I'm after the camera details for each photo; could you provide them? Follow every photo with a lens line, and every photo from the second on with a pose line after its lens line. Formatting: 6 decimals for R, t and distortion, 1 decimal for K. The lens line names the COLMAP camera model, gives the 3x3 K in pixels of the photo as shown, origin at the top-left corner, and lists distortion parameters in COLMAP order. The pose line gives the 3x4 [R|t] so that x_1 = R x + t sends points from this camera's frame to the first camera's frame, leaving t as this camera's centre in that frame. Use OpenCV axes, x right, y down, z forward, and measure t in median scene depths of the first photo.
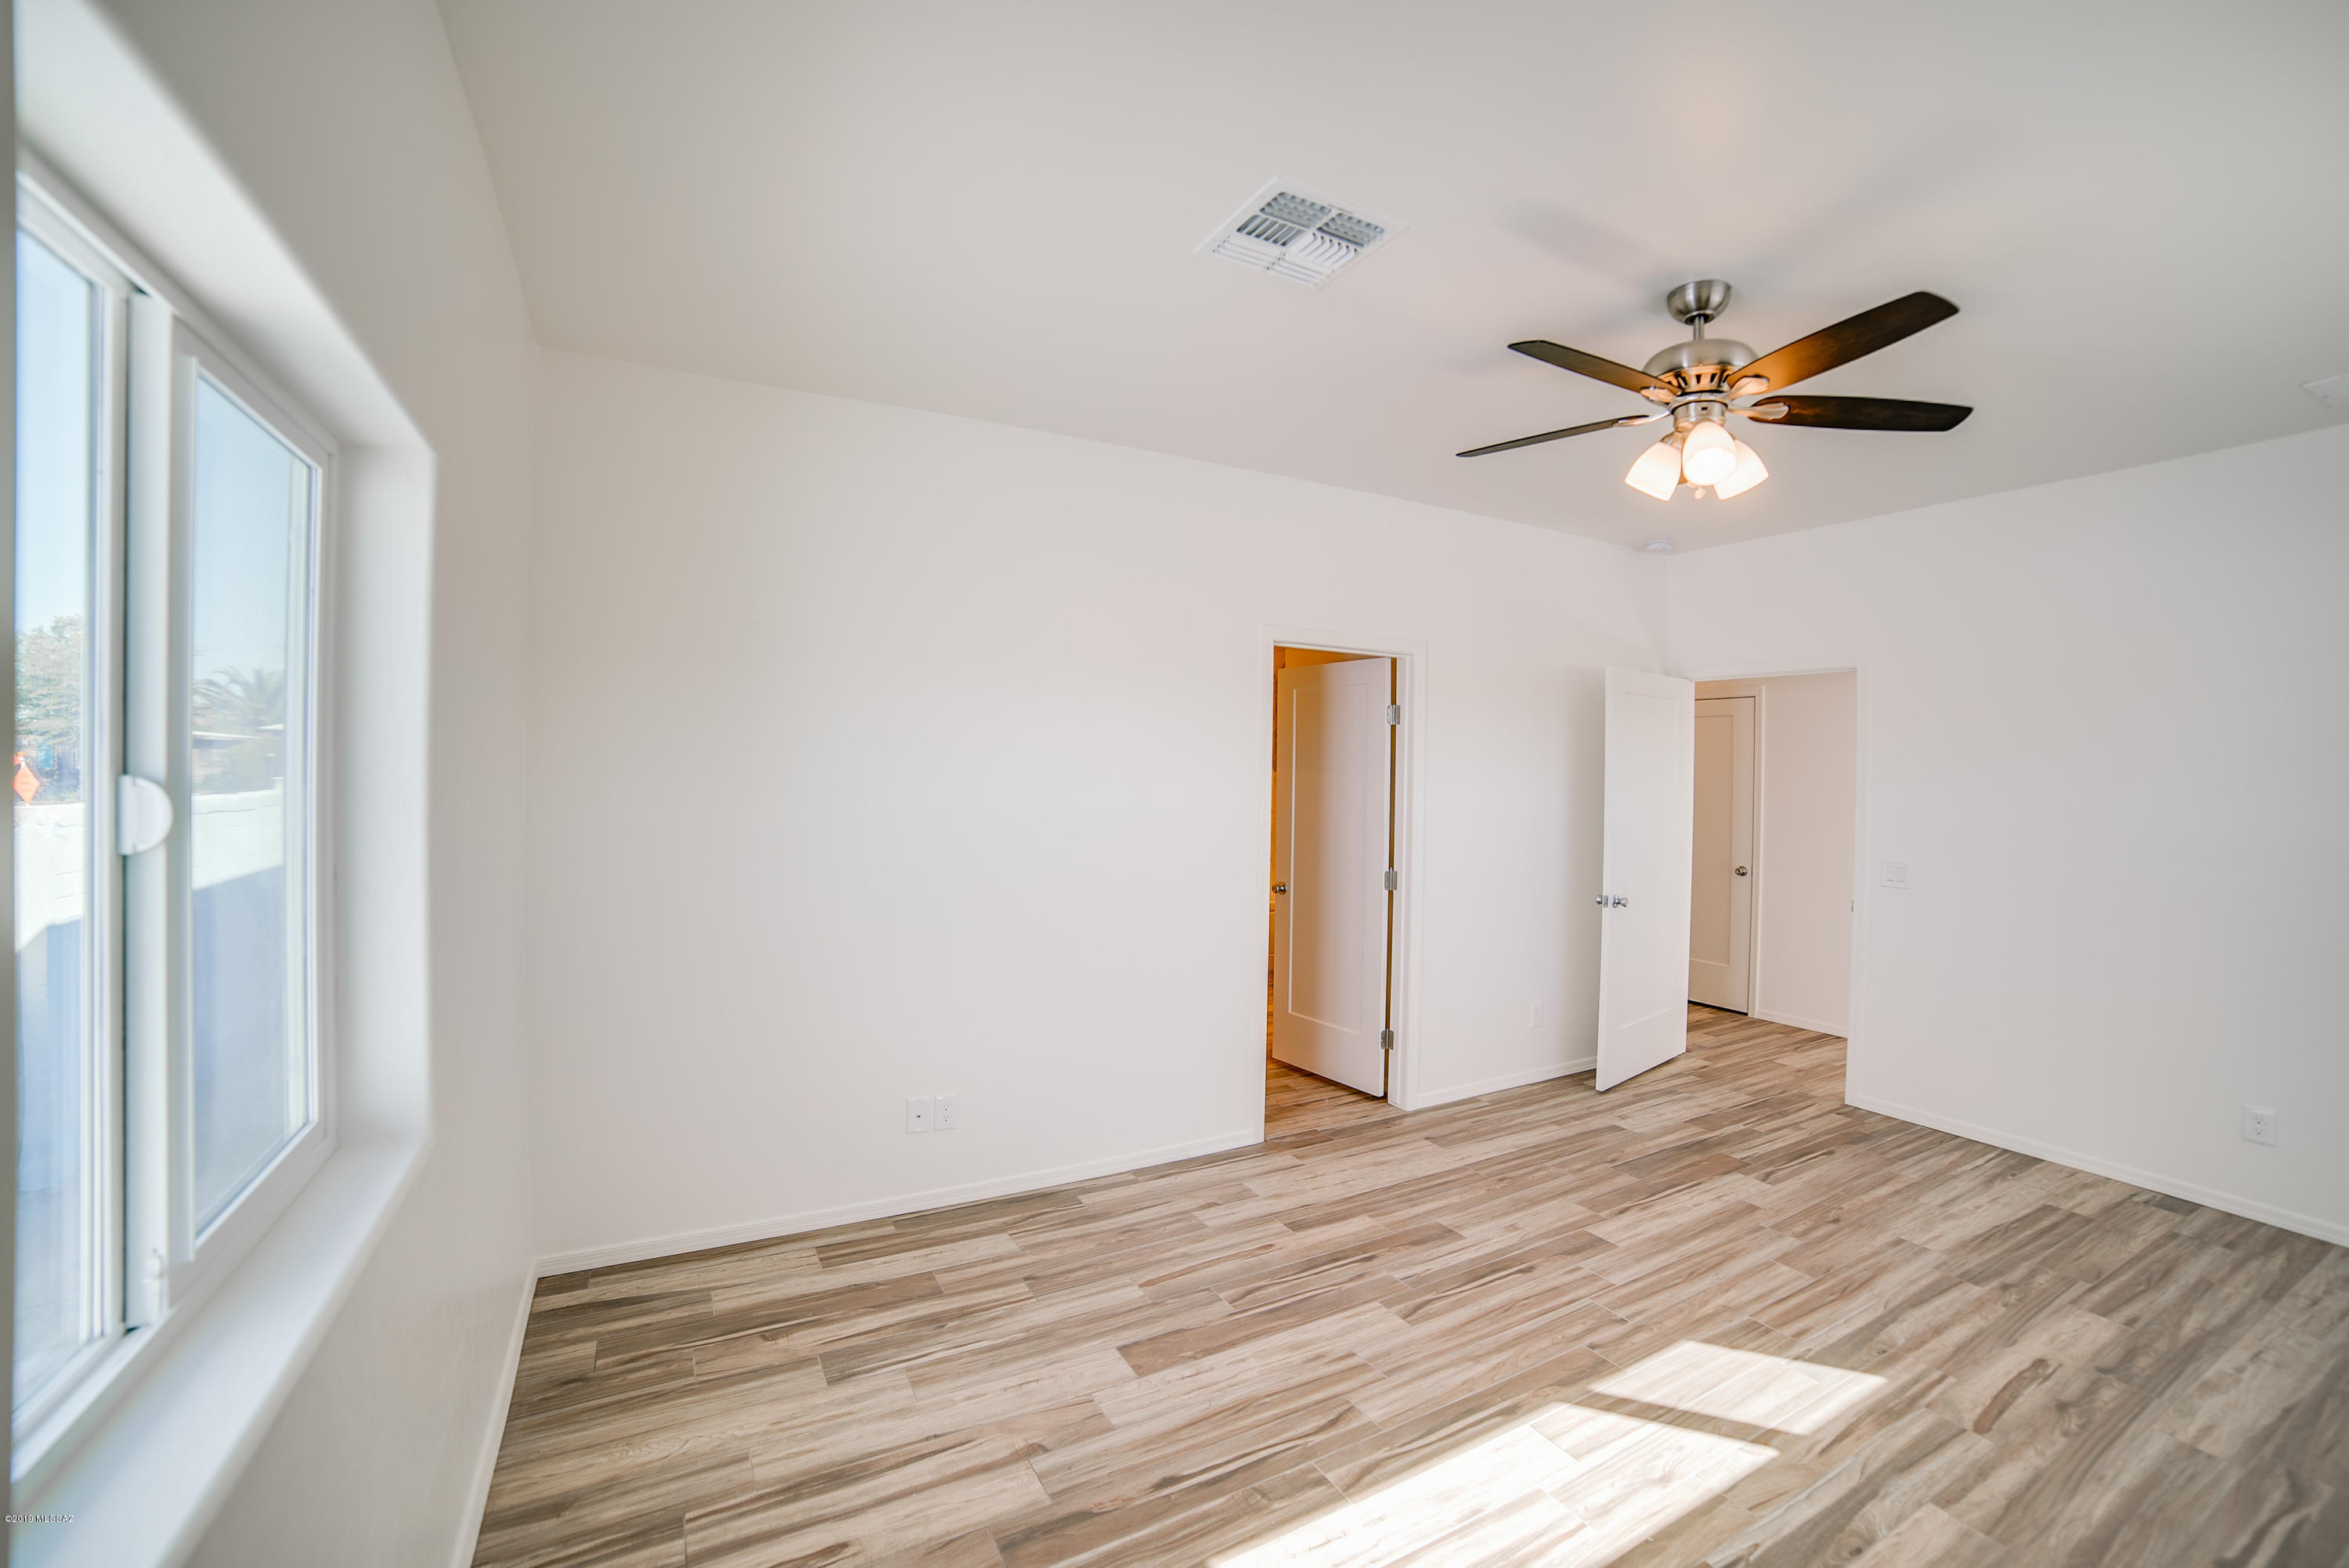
lens RADIAL K [[973.3, 0, 1188.9], [0, 973.3, 780.9], [0, 0, 1]] dist [-0.110481, 0.038676]
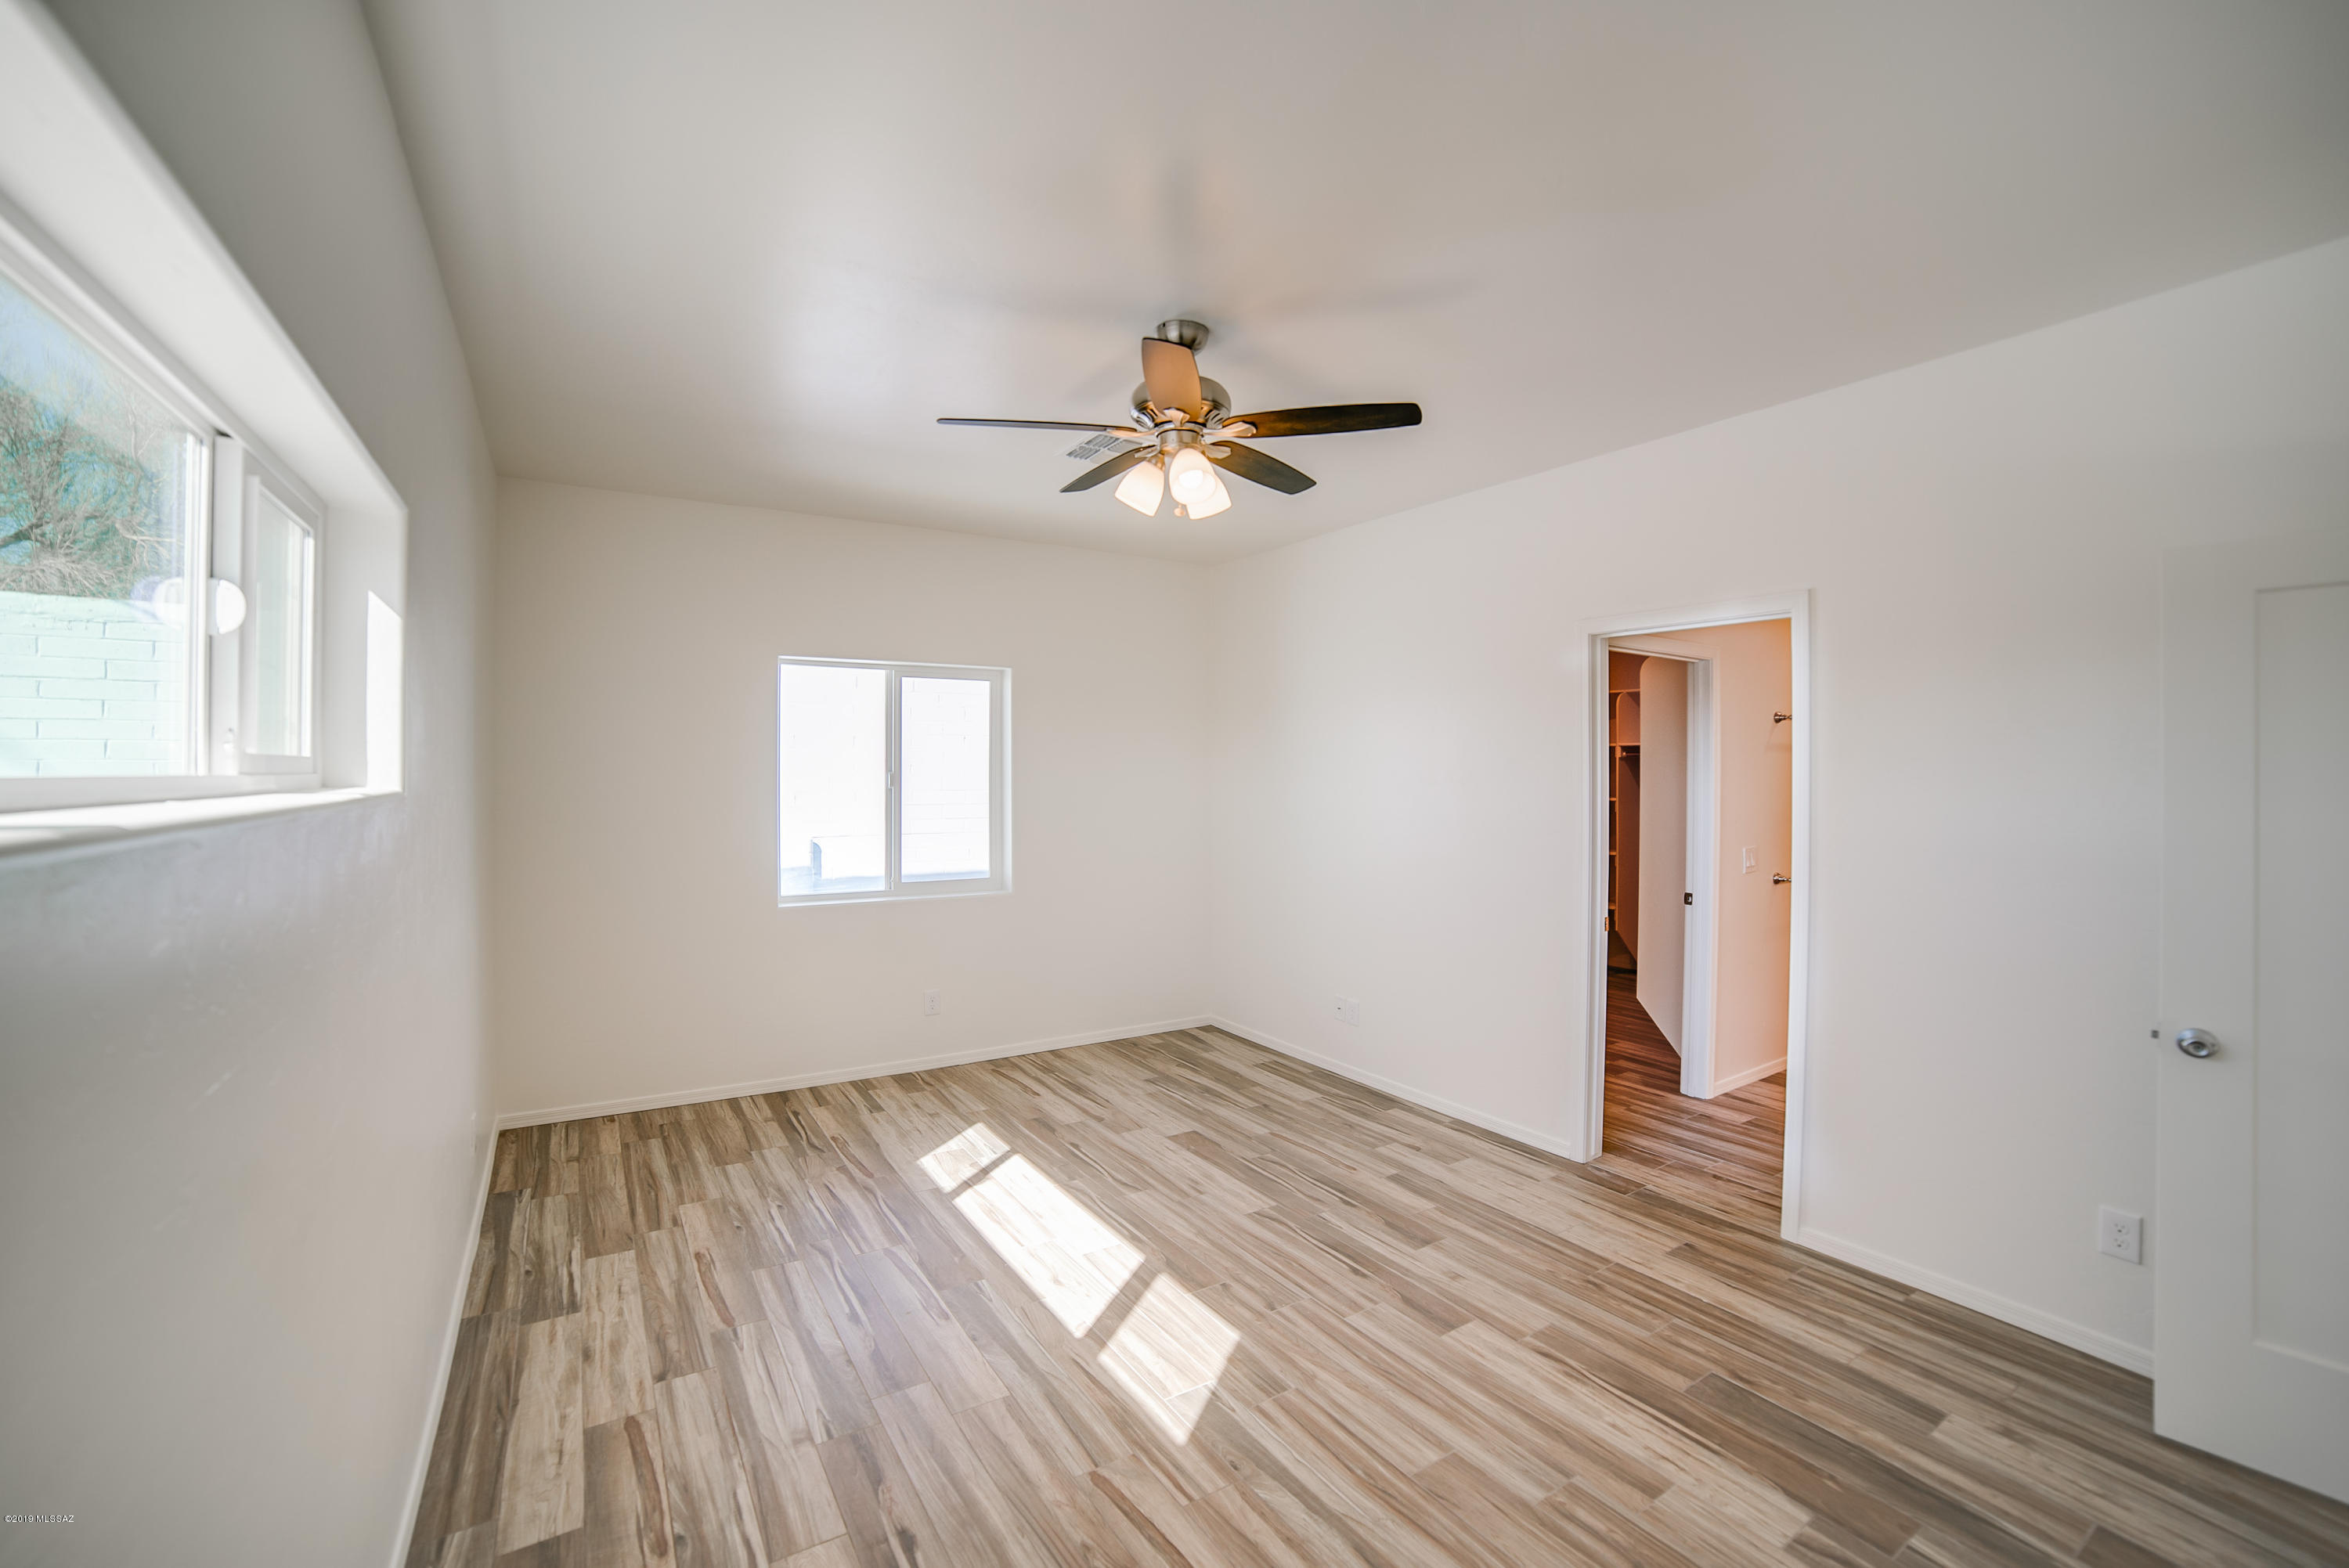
lens RADIAL K [[973.3, 0, 1188.9], [0, 973.3, 780.9], [0, 0, 1]] dist [-0.110481, 0.038676]
pose [[0.071006, -0.001583, -0.997475, 1.370075], [-0.013320, 0.999908, -0.002535, 0.008388], [0.997387, 0.013466, 0.070979, 0.758649]]
